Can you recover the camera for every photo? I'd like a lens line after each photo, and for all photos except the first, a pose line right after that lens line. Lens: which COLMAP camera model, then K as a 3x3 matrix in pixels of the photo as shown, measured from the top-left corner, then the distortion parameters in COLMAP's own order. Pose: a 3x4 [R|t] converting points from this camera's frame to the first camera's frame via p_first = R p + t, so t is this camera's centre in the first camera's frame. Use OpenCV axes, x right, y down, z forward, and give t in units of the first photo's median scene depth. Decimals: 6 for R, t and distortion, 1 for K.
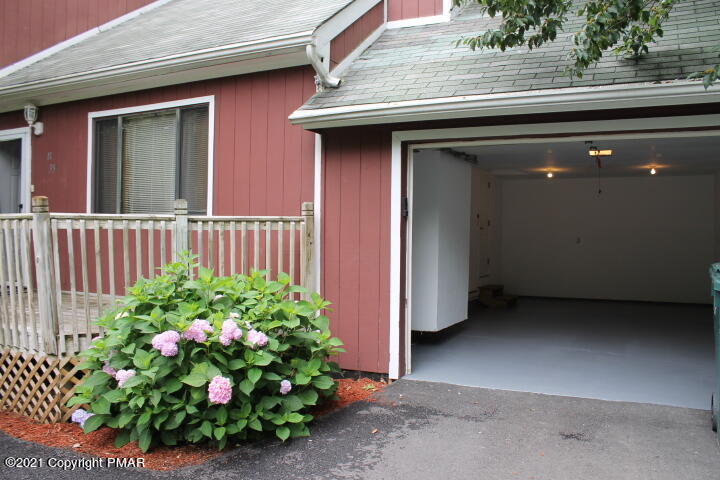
lens RADIAL K [[605.6, 0, 362.1], [0, 605.6, 242.3], [0, 0, 1]] dist [-0.169793, 0.151863]
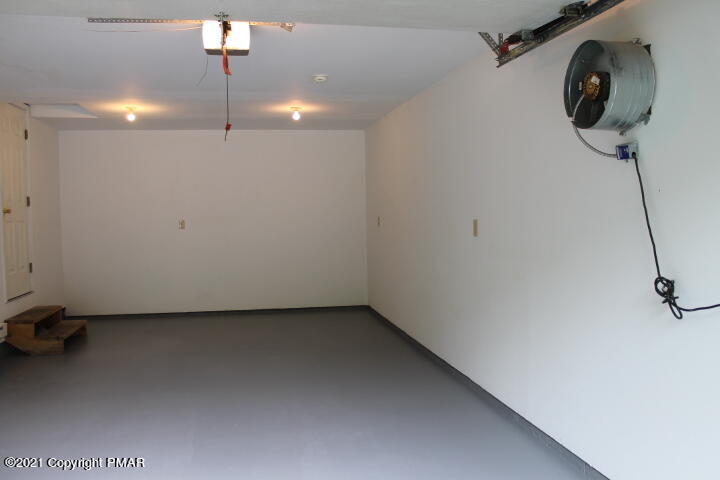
lens RADIAL K [[605.6, 0, 362.1], [0, 605.6, 242.3], [0, 0, 1]] dist [-0.169793, 0.151863]
pose [[0.800055, -0.050783, 0.597773, 0.311201], [0.025622, 0.998394, 0.050525, -0.029220], [-0.599379, -0.025106, 0.800071, 0.856311]]
